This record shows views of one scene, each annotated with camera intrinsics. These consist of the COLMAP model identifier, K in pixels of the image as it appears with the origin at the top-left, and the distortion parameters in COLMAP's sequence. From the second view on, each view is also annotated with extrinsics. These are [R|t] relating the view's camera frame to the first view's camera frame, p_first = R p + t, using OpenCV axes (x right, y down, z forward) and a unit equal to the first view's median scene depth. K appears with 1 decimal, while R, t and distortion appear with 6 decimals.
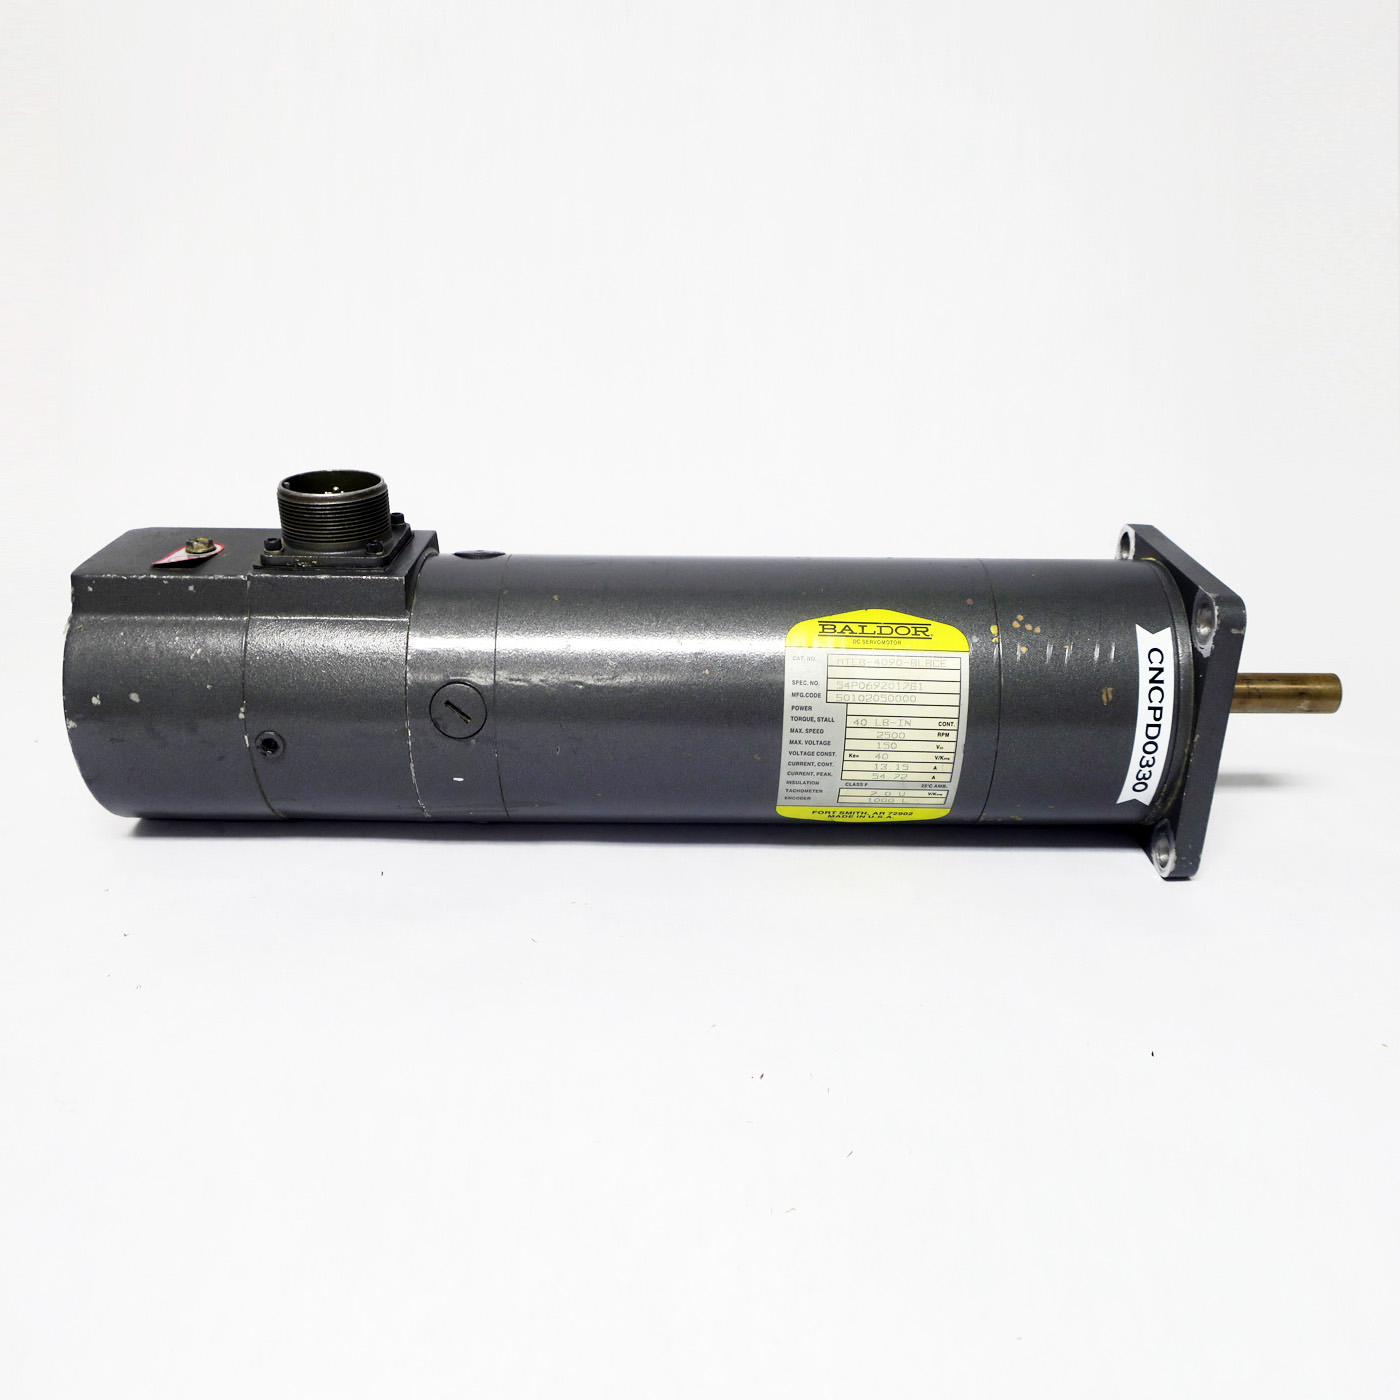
lens RADIAL K [[2092.5, 0, 699.9], [0, 2092.5, 700.0], [0, 0, 1]] dist [0.035042, 0.000000]
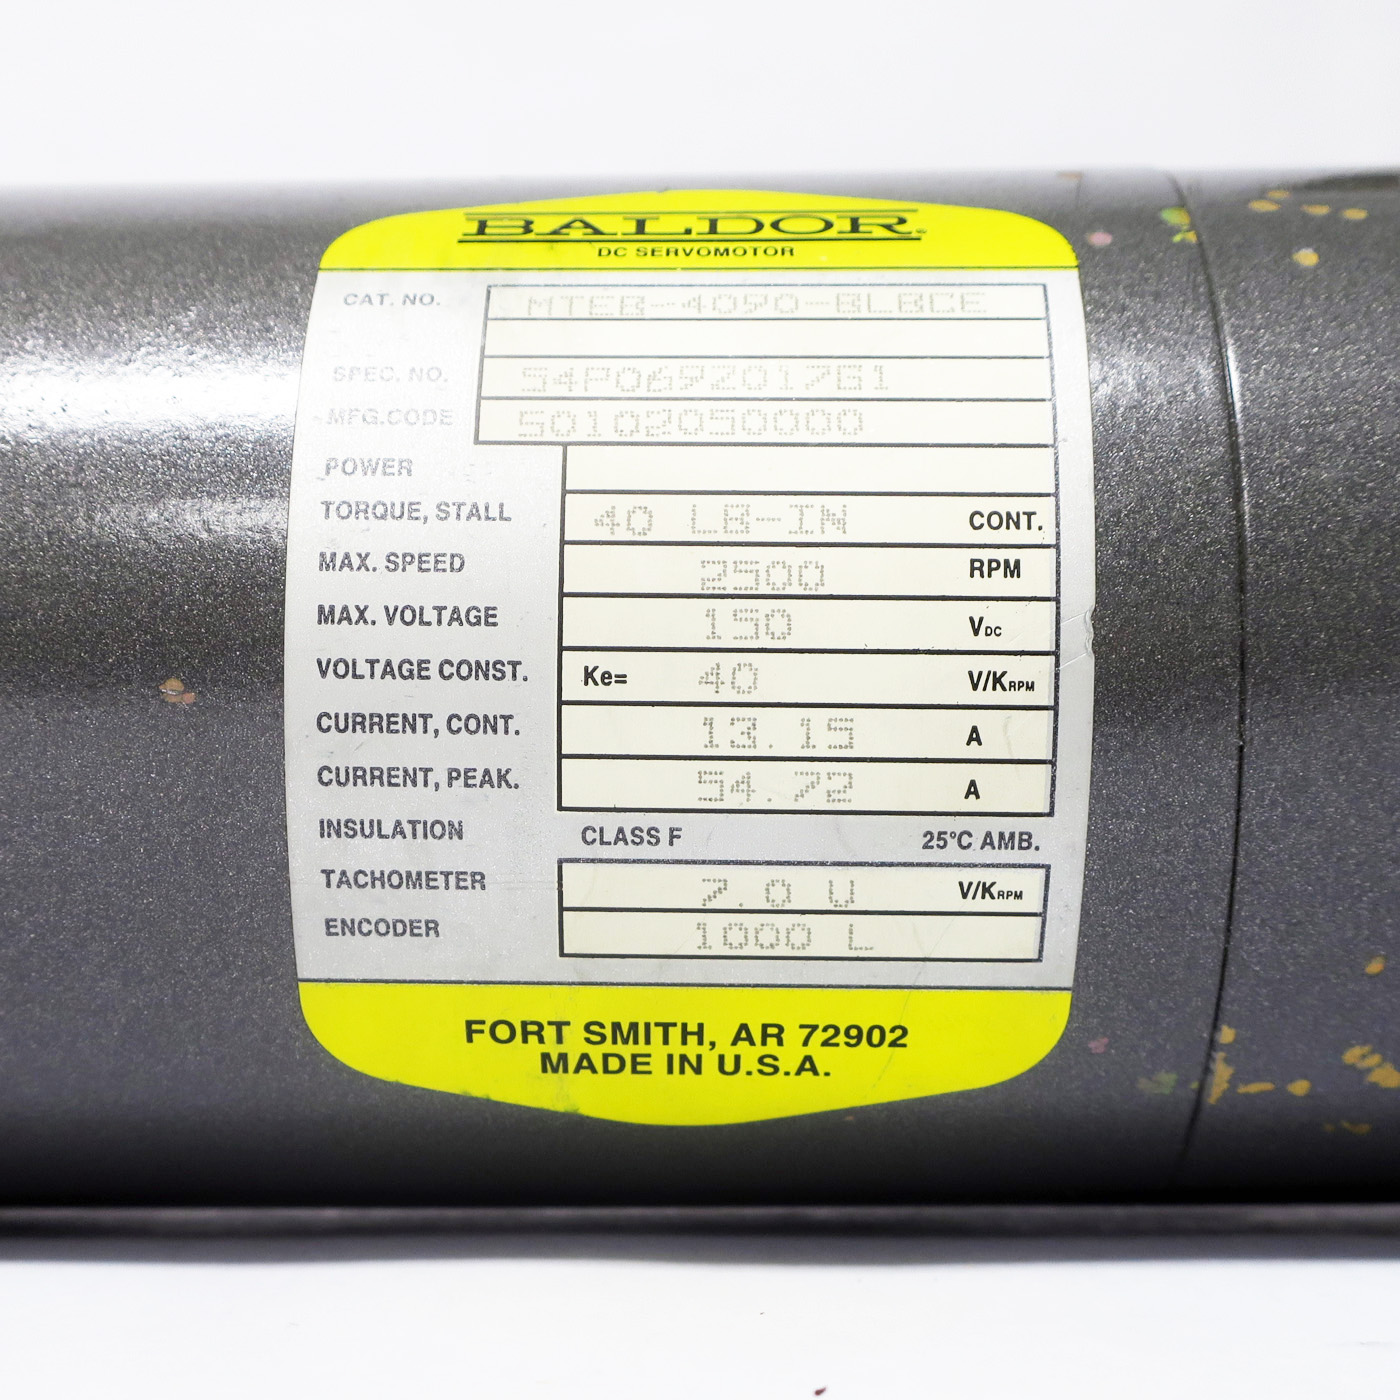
lens RADIAL K [[2092.5, 0, 699.1], [0, 2092.5, 700.9], [0, 0, 1]] dist [0.035042, 0.000000]
pose [[0.997595, -0.041751, -0.055318, 0.096002], [0.008580, 0.866434, -0.499218, 0.141383], [0.068772, 0.497543, 0.864709, 0.806663]]
